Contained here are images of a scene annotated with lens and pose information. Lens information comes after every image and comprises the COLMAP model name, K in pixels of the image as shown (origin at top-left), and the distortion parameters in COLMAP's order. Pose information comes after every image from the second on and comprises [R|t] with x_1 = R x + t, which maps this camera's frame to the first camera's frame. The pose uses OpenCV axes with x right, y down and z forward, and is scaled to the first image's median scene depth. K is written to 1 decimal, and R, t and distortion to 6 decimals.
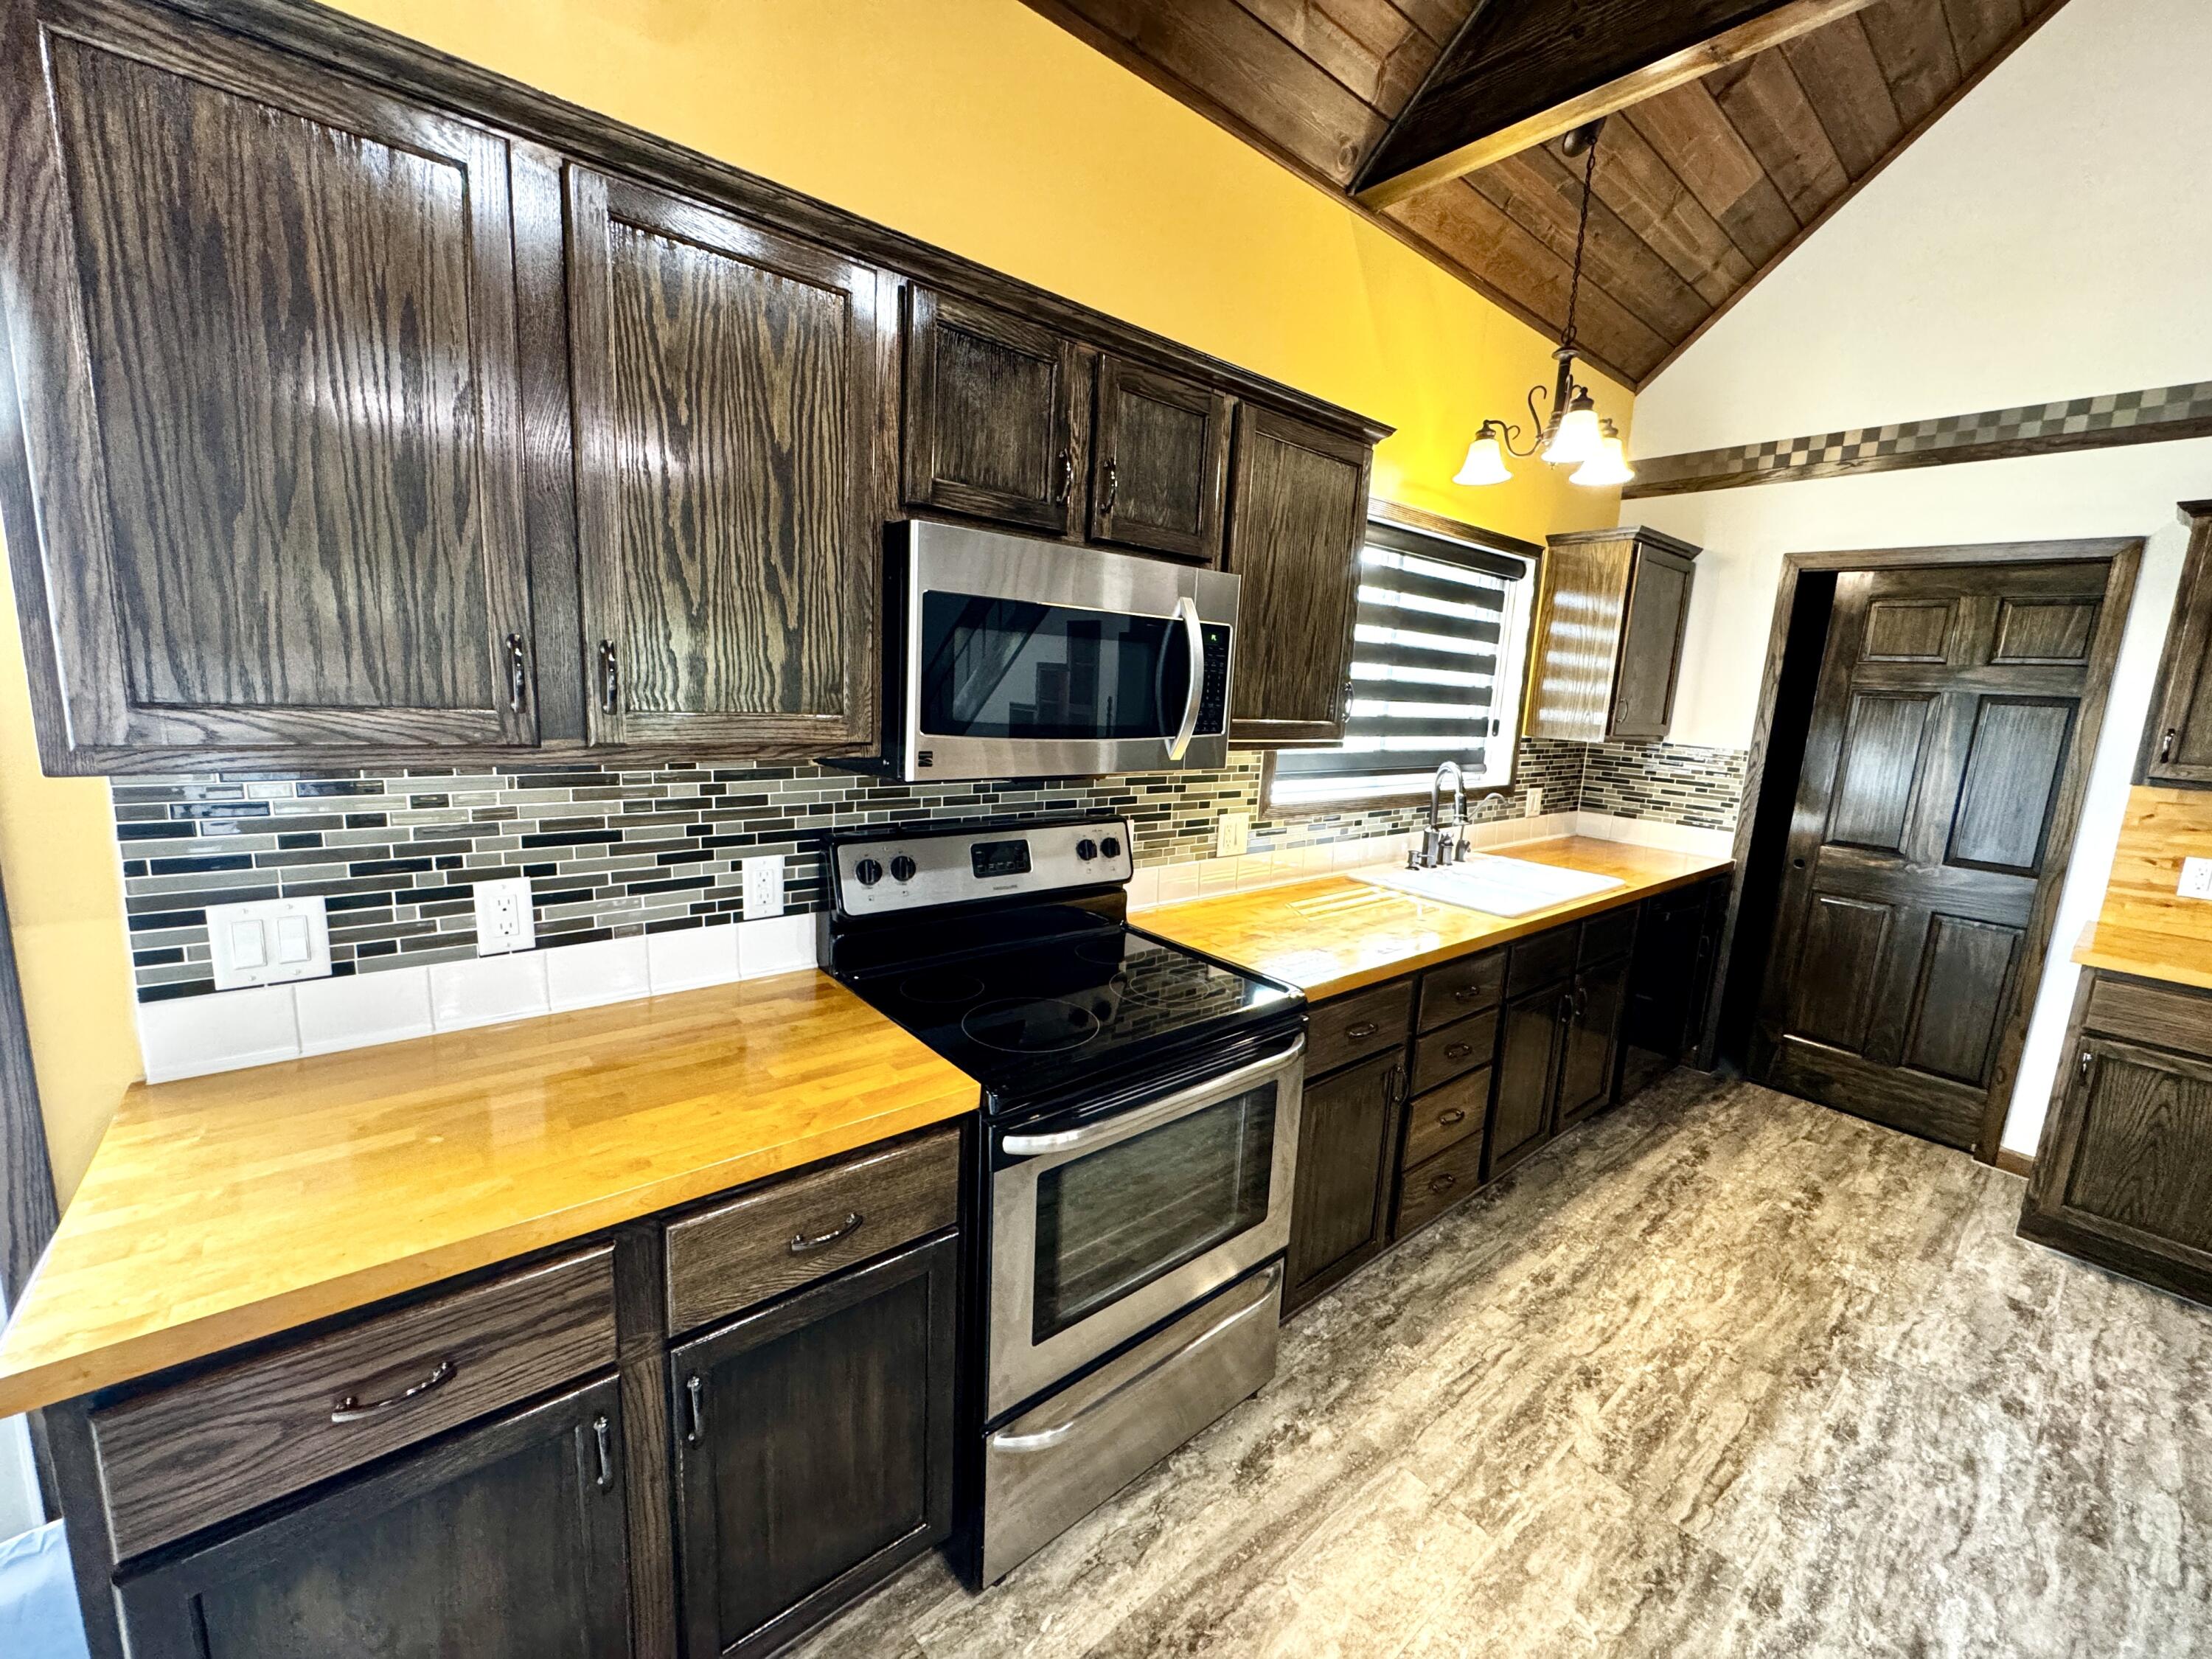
lens RADIAL K [[881.5, 0, 1106.6], [0, 881.5, 829.9], [0, 0, 1]] dist [-0.003892, 0.000640]
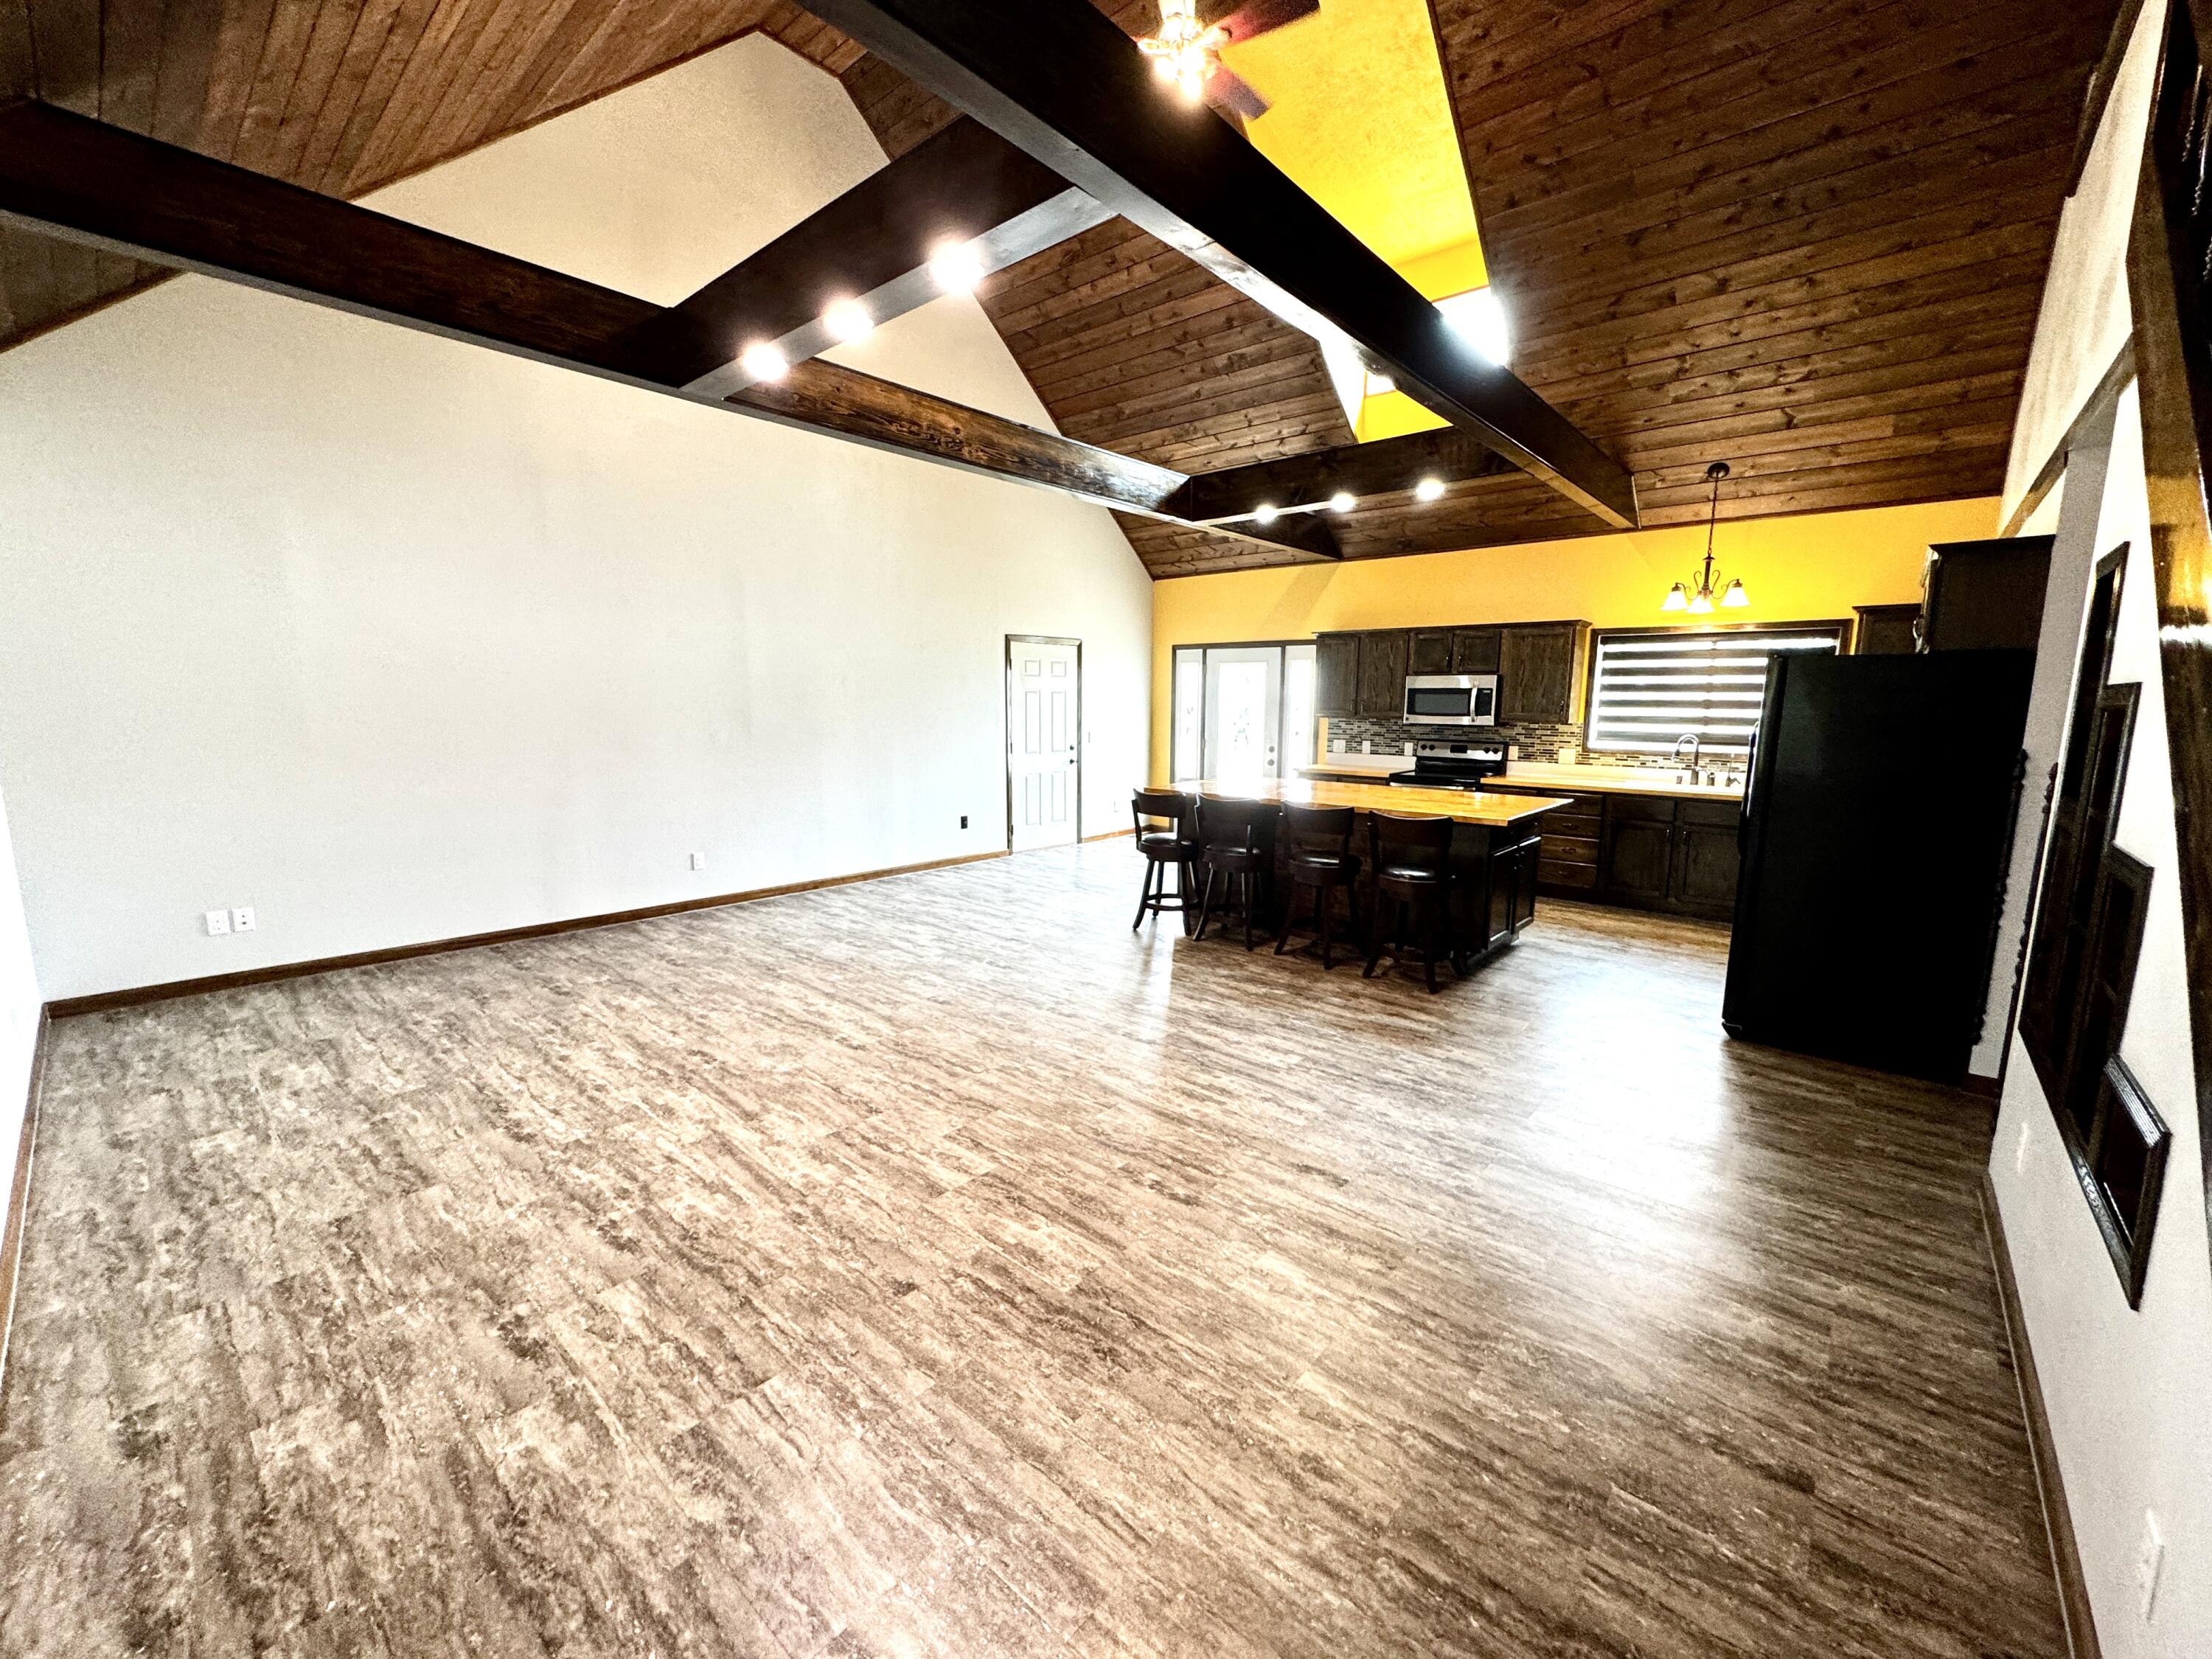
lens RADIAL K [[881.5, 0, 1108.2], [0, 881.5, 824.7], [0, 0, 1]] dist [-0.003892, 0.000640]
pose [[0.154400, 0.090292, -0.983874, 3.848726], [-0.169692, 0.983441, 0.063623, 0.412517], [0.973327, 0.157133, 0.167165, -1.244171]]
